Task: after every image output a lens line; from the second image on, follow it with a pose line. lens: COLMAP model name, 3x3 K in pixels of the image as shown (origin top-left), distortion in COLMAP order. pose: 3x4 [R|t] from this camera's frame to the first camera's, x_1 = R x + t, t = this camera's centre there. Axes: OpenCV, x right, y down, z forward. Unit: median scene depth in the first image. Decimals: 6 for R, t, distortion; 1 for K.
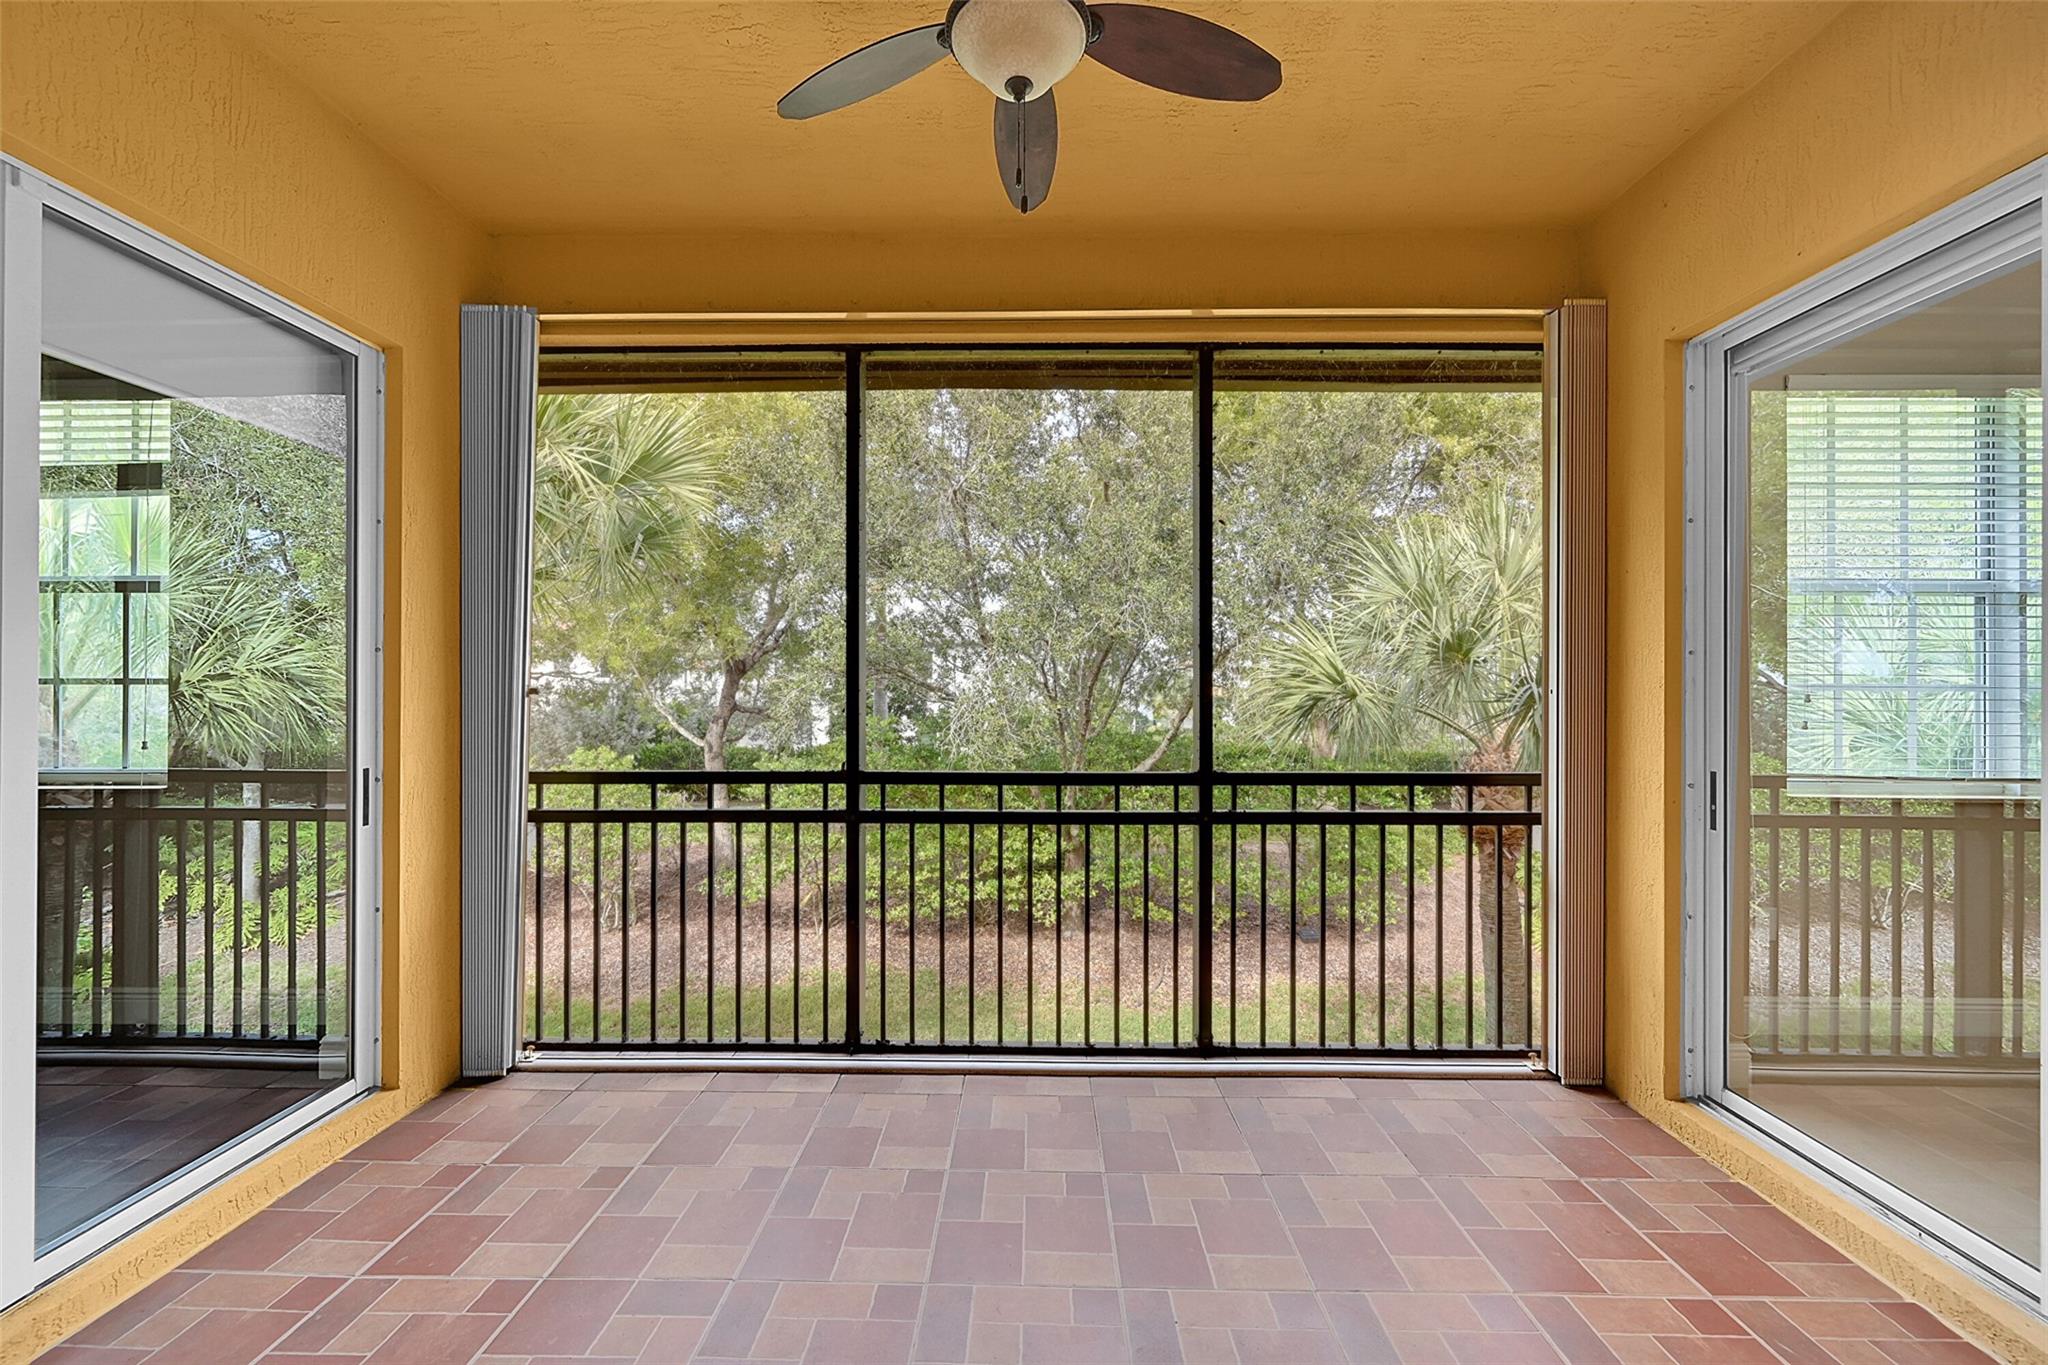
lens RADIAL K [[806.4, 0, 1019.3], [0, 806.4, 679.1], [0, 0, 1]] dist [-0.001628, 0.000059]
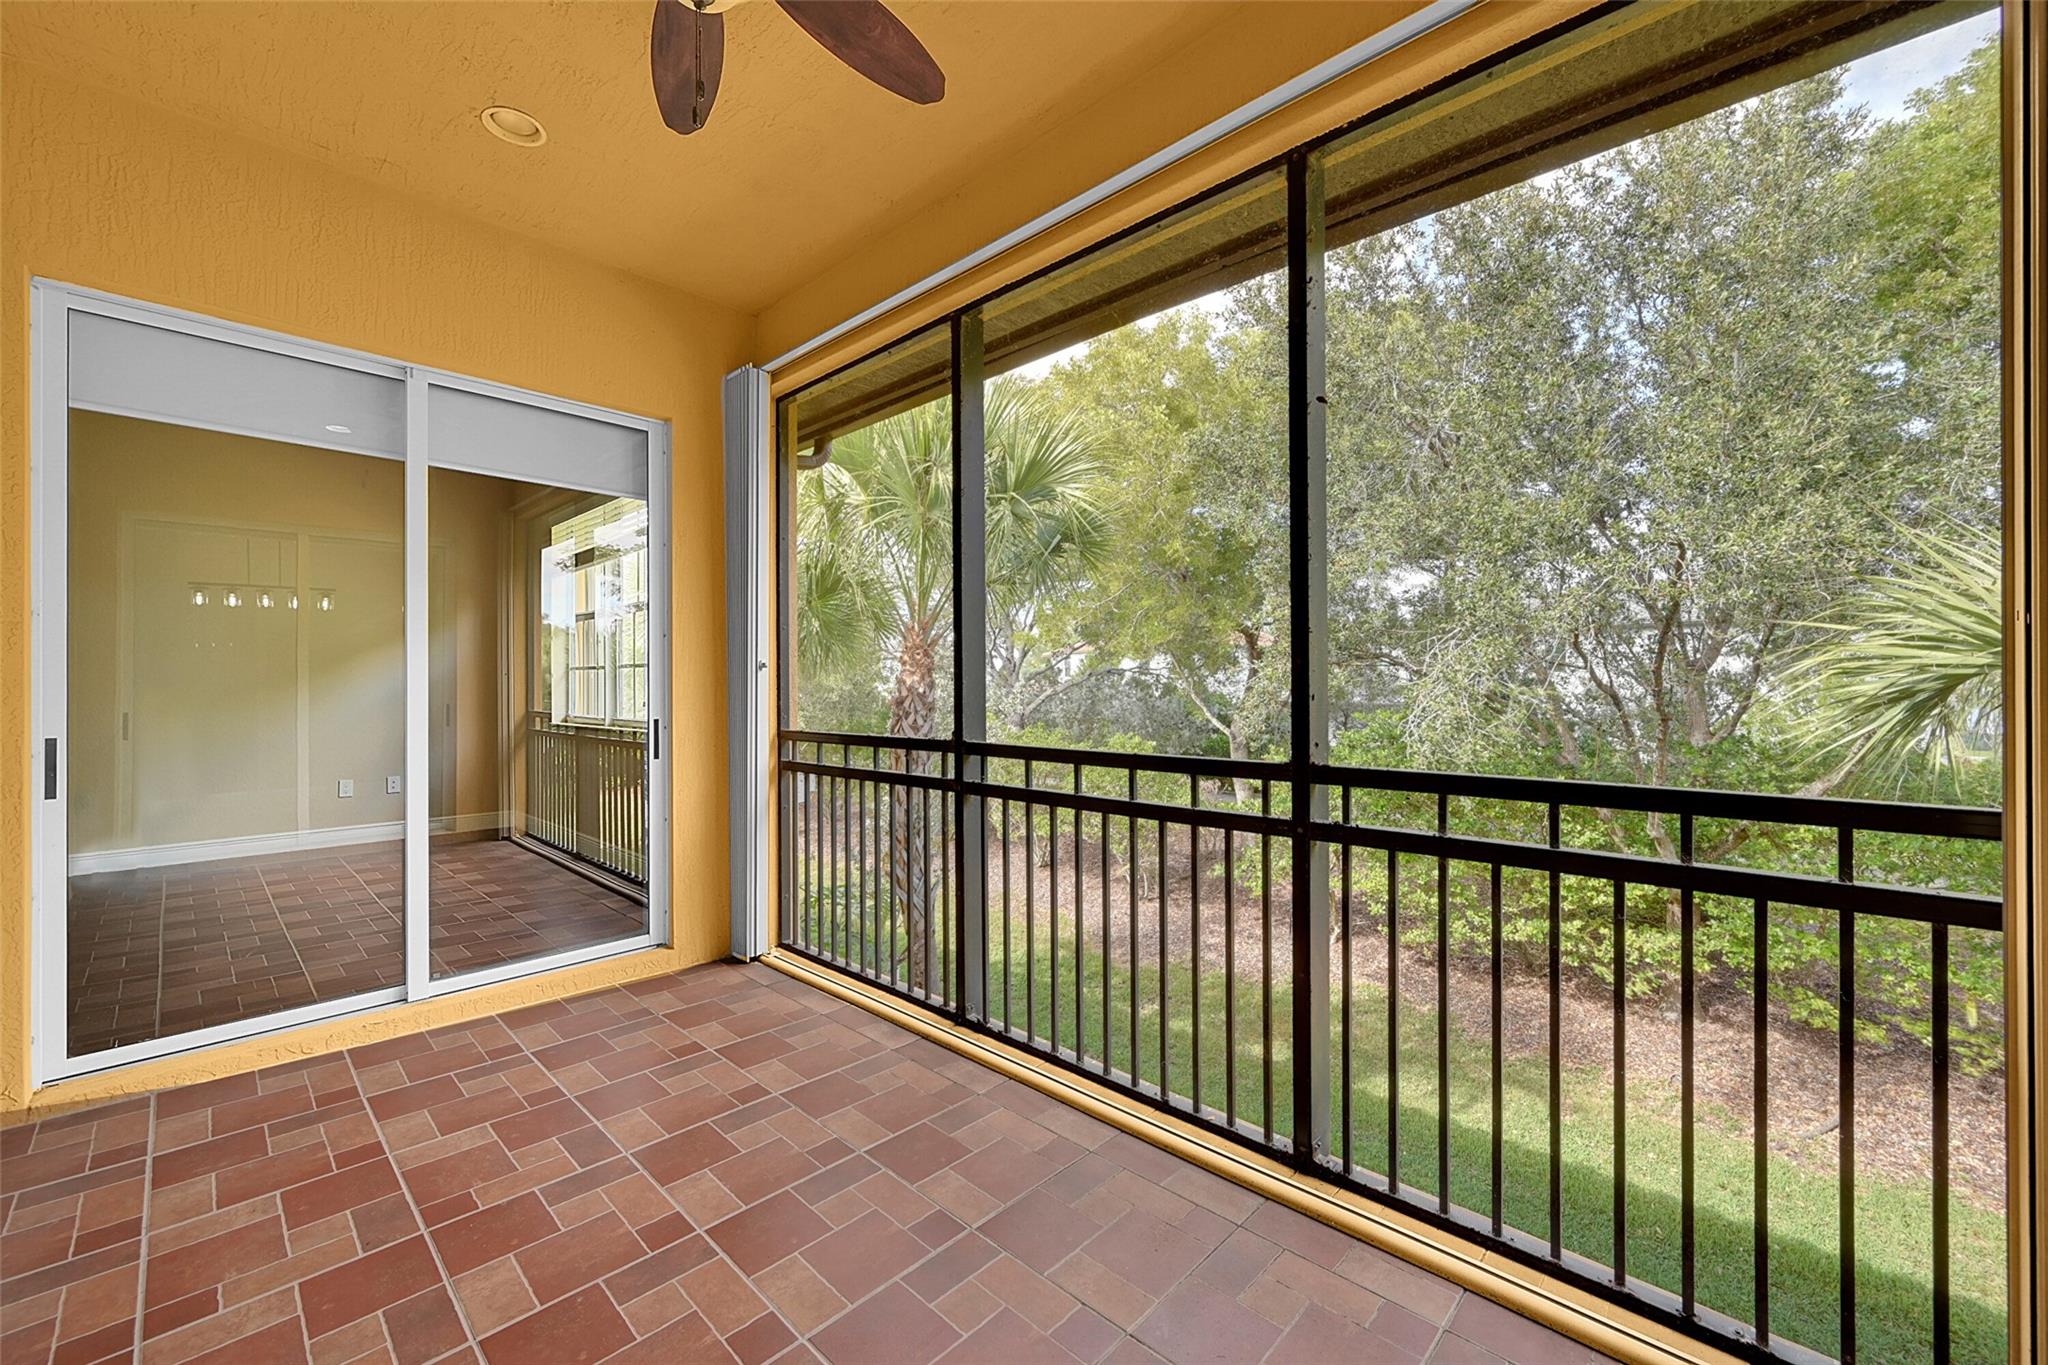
lens RADIAL K [[806.4, 0, 1015.0], [0, 806.4, 670.9], [0, 0, 1]] dist [-0.001628, 0.000059]
pose [[0.736072, -0.015059, -0.676736, 0.517489], [0.010743, 0.999886, -0.010565, 0.039299], [0.676818, 0.000507, 0.736150, 0.313634]]
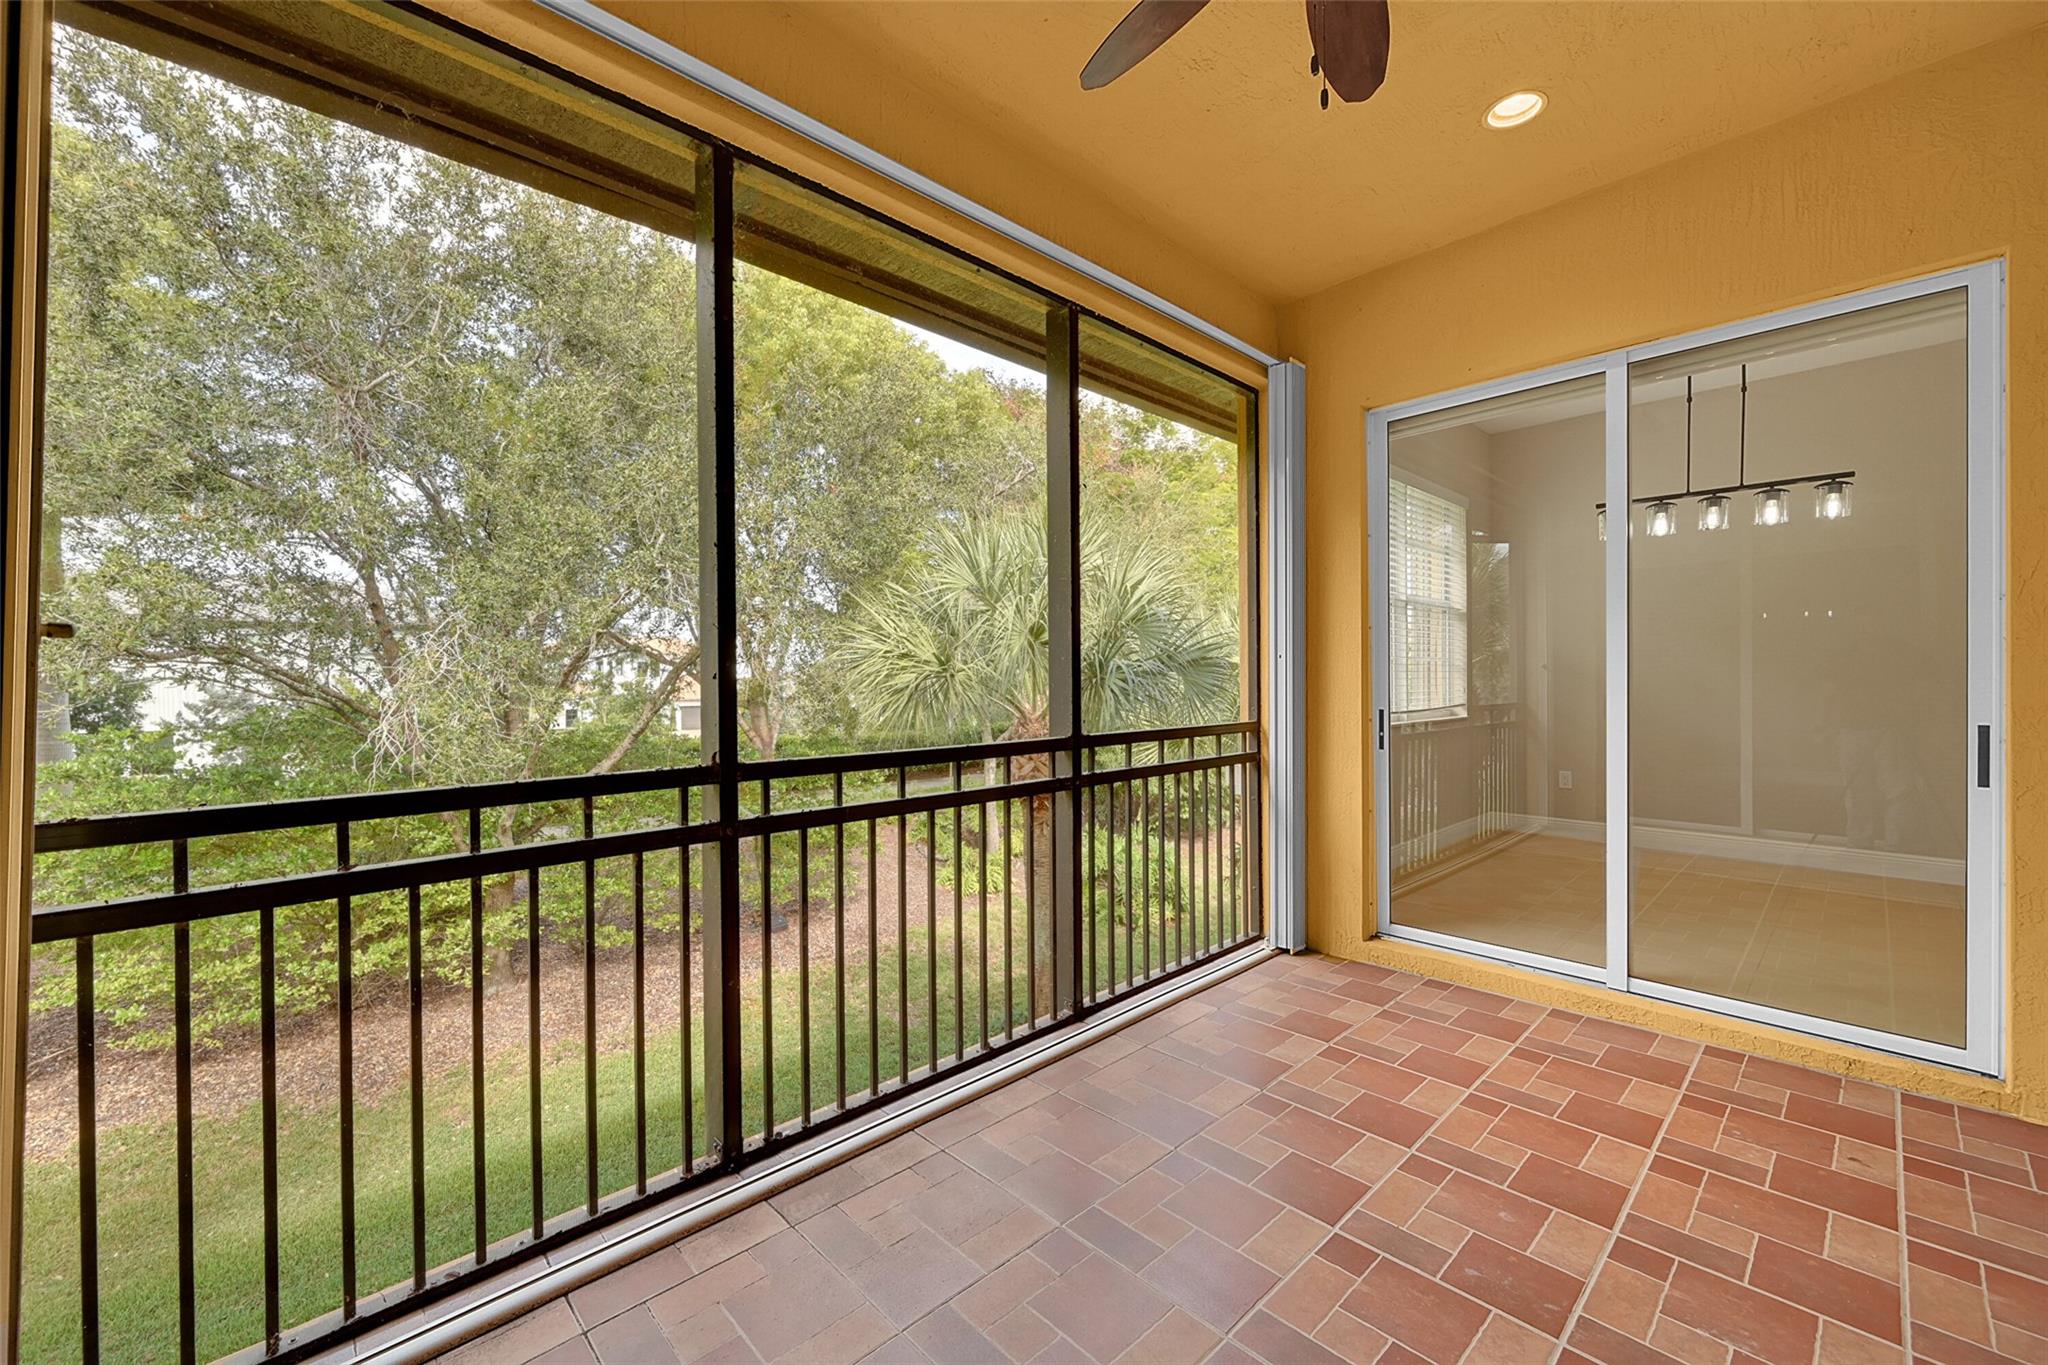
lens RADIAL K [[806.4, 0, 1014.8], [0, 806.4, 676.8], [0, 0, 1]] dist [-0.001628, 0.000059]
pose [[0.718818, -0.006715, 0.695166, -0.507095], [0.006351, 0.999975, 0.003092, 0.038527], [-0.695170, 0.002193, 0.718842, 0.331779]]
